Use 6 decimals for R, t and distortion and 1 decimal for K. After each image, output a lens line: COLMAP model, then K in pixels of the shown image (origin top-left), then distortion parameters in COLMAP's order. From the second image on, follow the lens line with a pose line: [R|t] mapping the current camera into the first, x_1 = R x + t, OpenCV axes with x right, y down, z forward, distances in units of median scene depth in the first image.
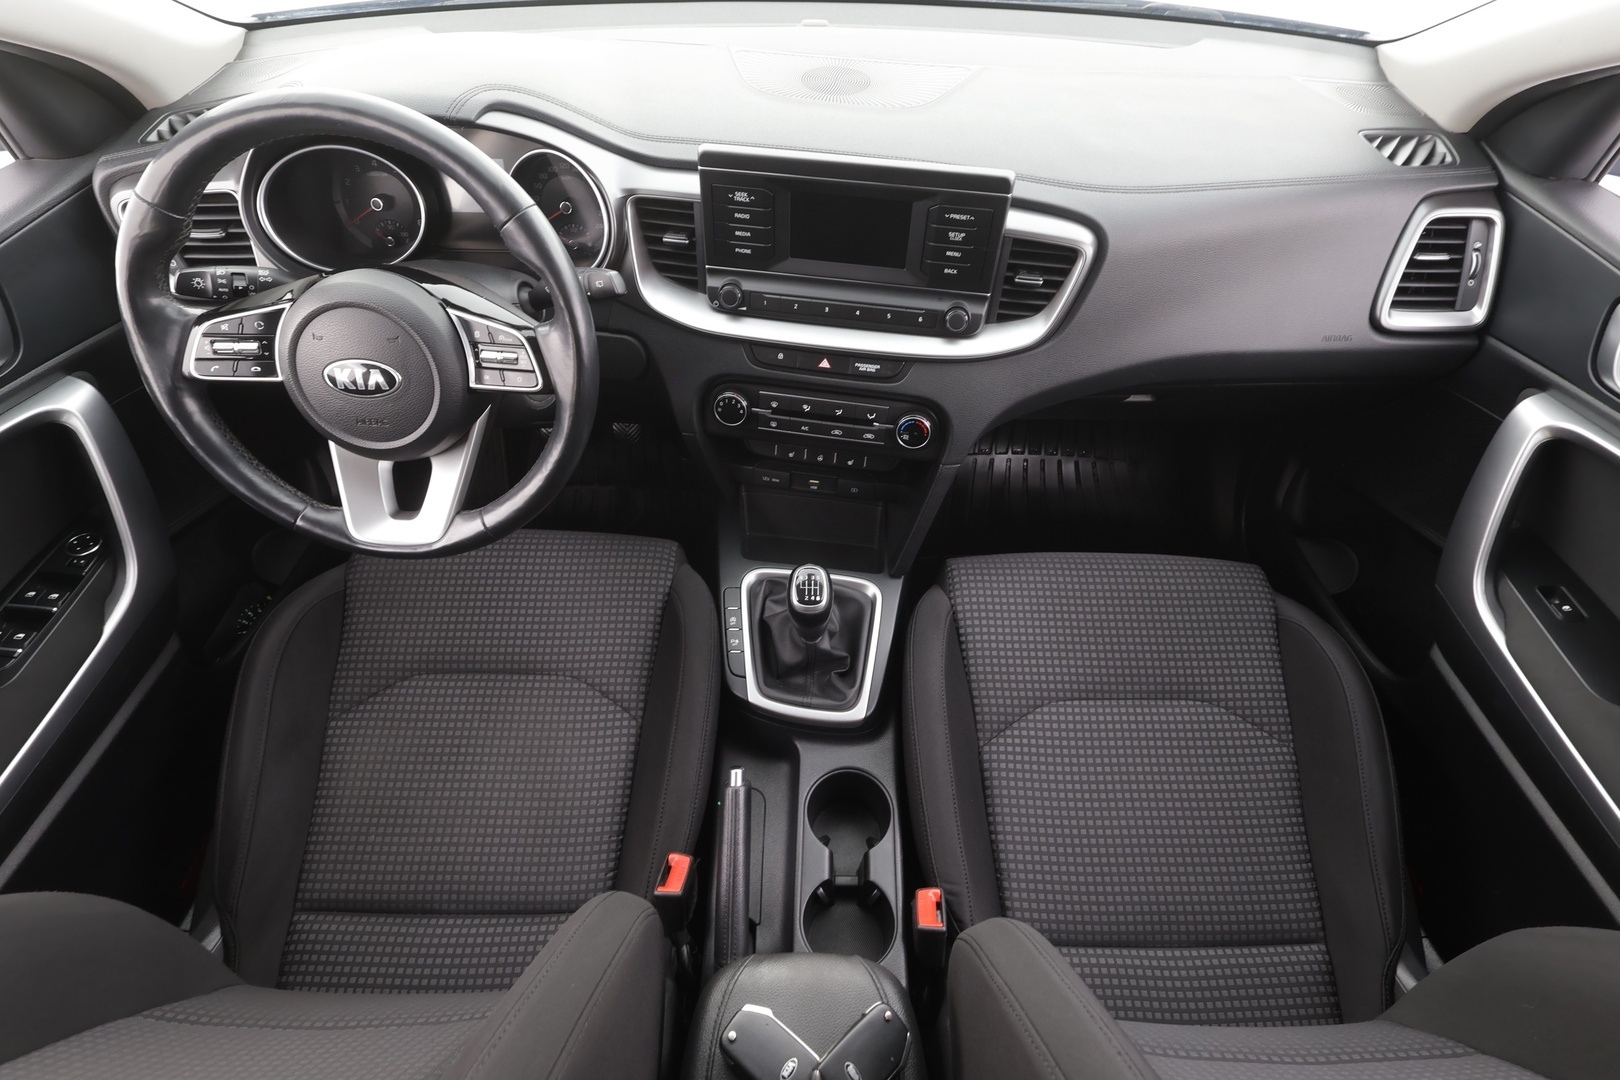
lens RADIAL K [[802.7, 0, 815.1], [0, 802.7, 544.8], [0, 0, 1]] dist [0.000805, -0.000037]
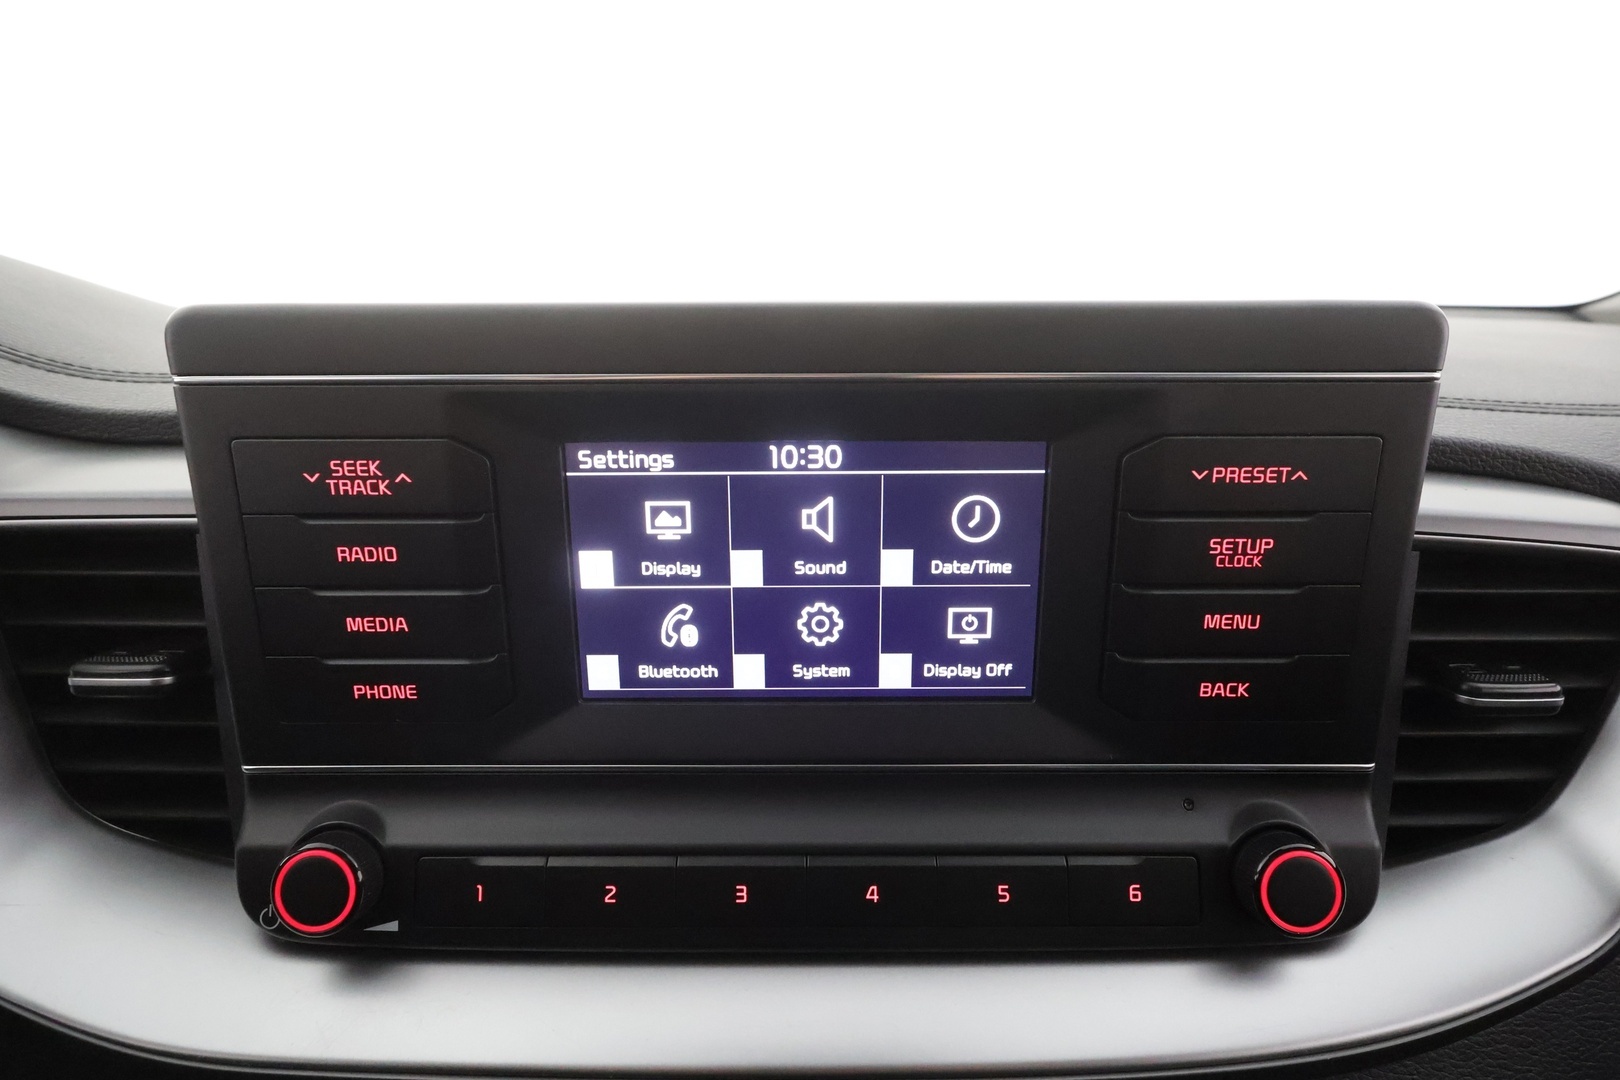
lens RADIAL K [[802.7, 0, 815.1], [0, 802.7, 544.8], [0, 0, 1]] dist [0.000805, -0.000037]
pose [[0.987961, -0.063638, 0.141005, 0.009353], [0.129616, 0.838083, -0.529921, -0.251288], [-0.084451, 0.541818, 0.836242, 0.743275]]
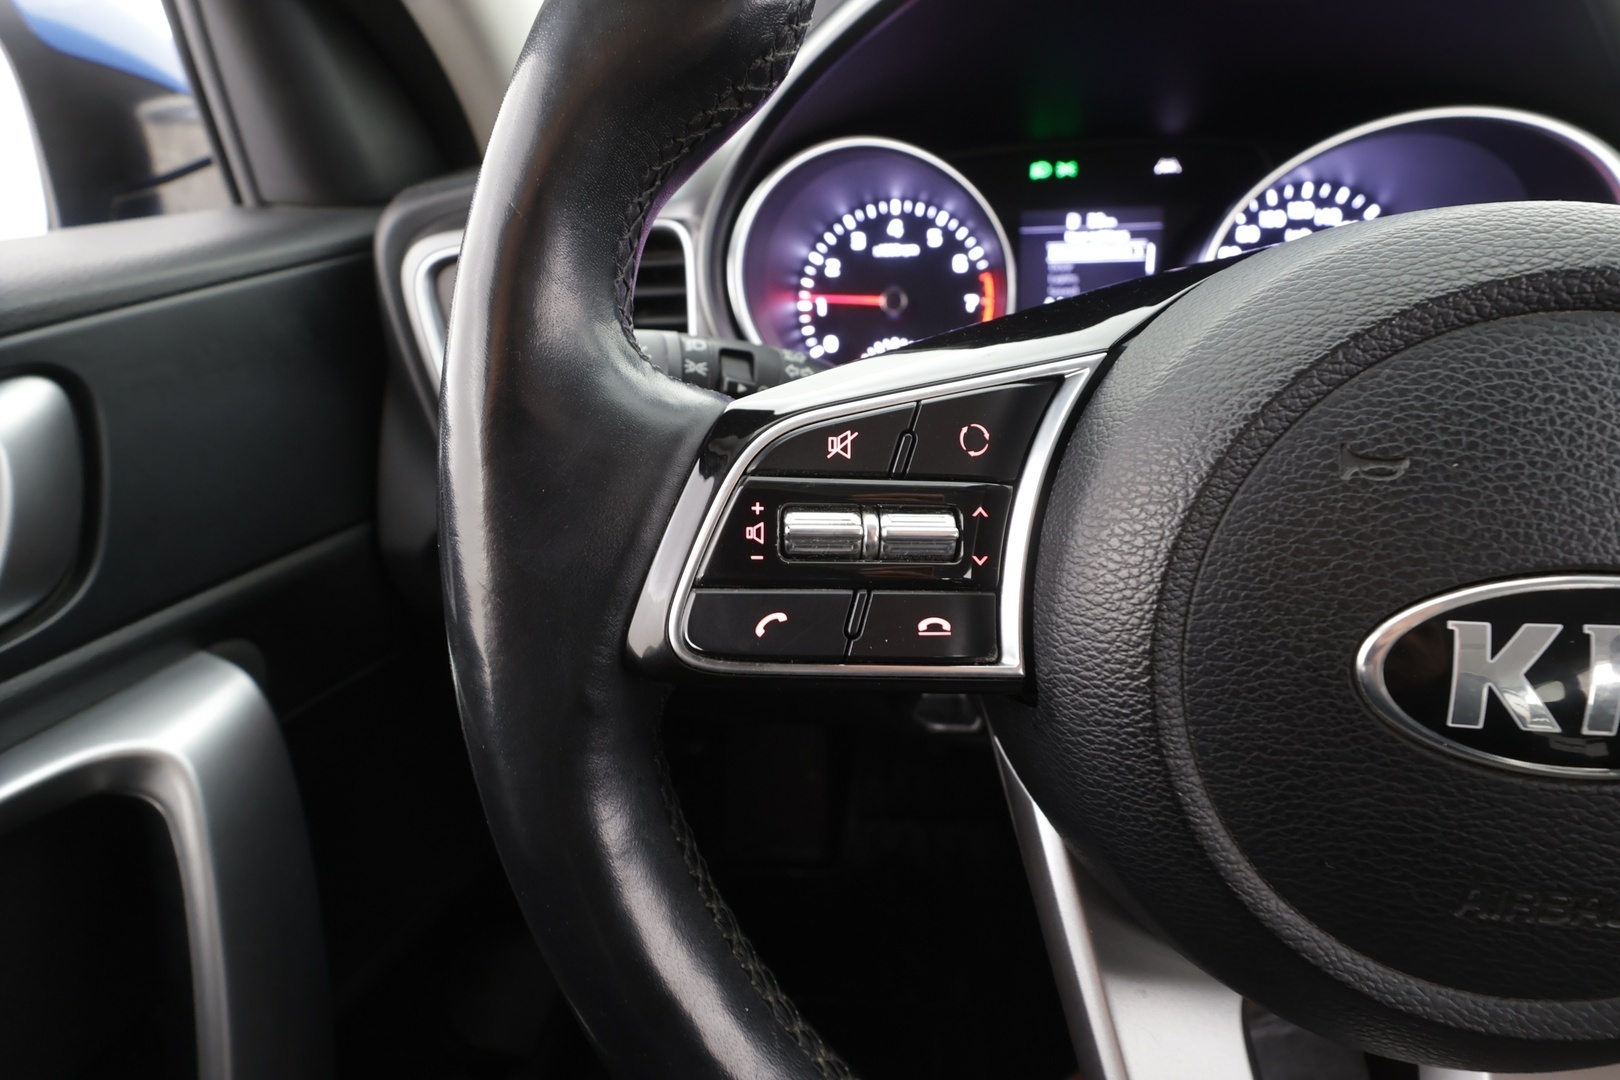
lens RADIAL K [[750.9, 0, 799.2], [0, 750.9, 540.4], [0, 0, 1]] dist [-0.001745, -0.000116]
pose [[0.993846, -0.012599, -0.110049, -0.597212], [-0.026103, 0.938890, -0.343227, -0.142542], [0.107648, 0.343987, 0.932783, 0.668970]]
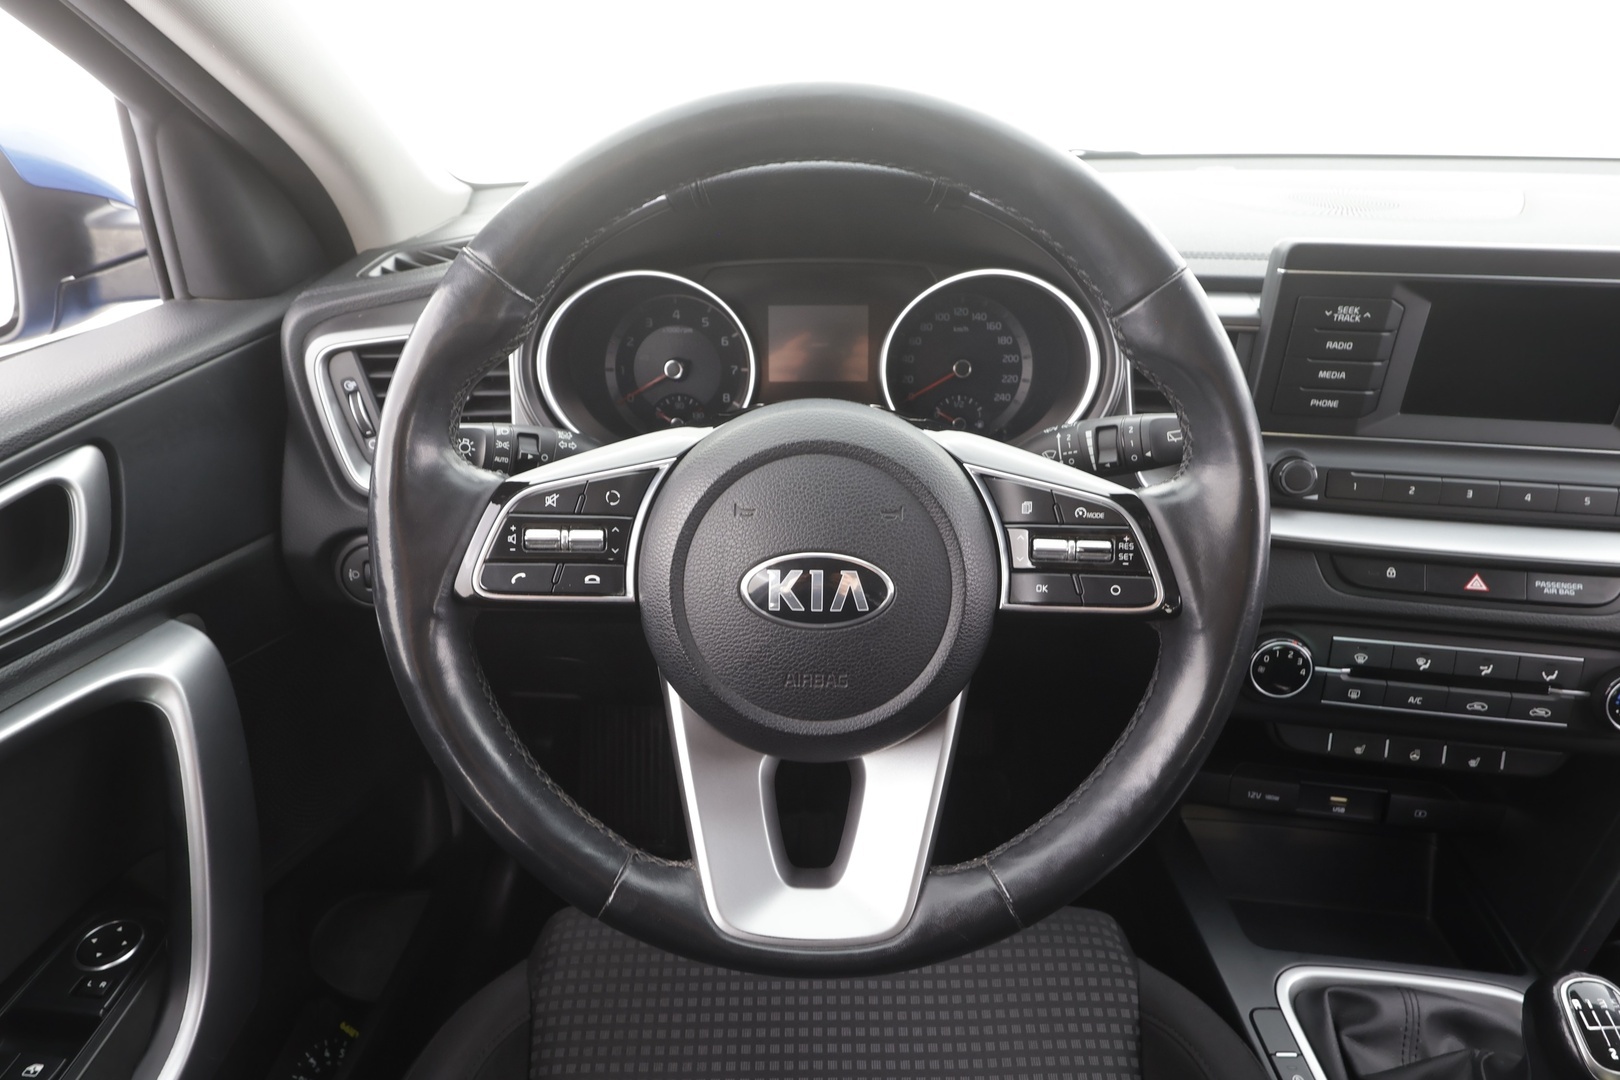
lens RADIAL K [[919.0, 0, 810.0], [0, 919.0, 540.0], [0, 0, 1]] dist [0.002074, -0.000277]
pose [[0.999819, -0.016541, -0.009366, -0.463713], [0.012130, 0.934556, -0.355608, -0.027562], [0.014635, 0.355431, 0.934588, 0.375858]]
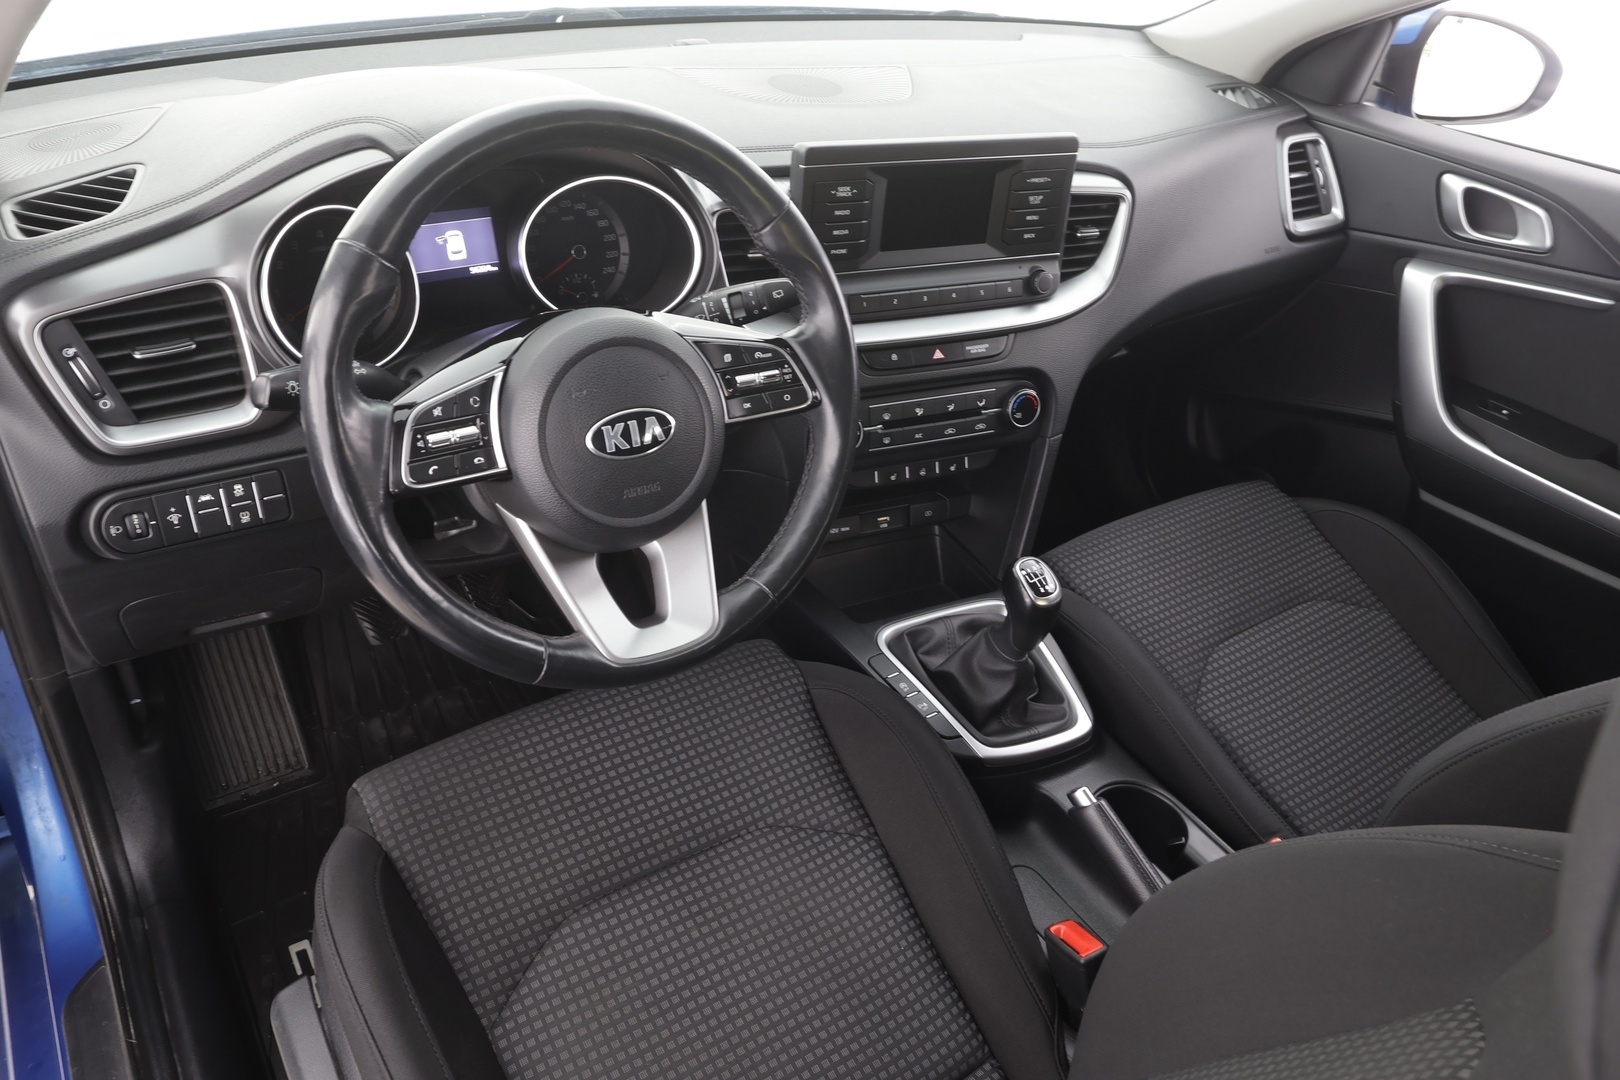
lens RADIAL K [[1183.8, 0, 822.1], [0, 1183.8, 540.2], [0, 0, 1]] dist [0.004379, 0.000083]
pose [[0.820065, -0.269729, 0.504717, -0.845069], [0.373883, 0.920231, -0.115698, 0.075787], [-0.433249, 0.283585, 0.855497, -0.033415]]
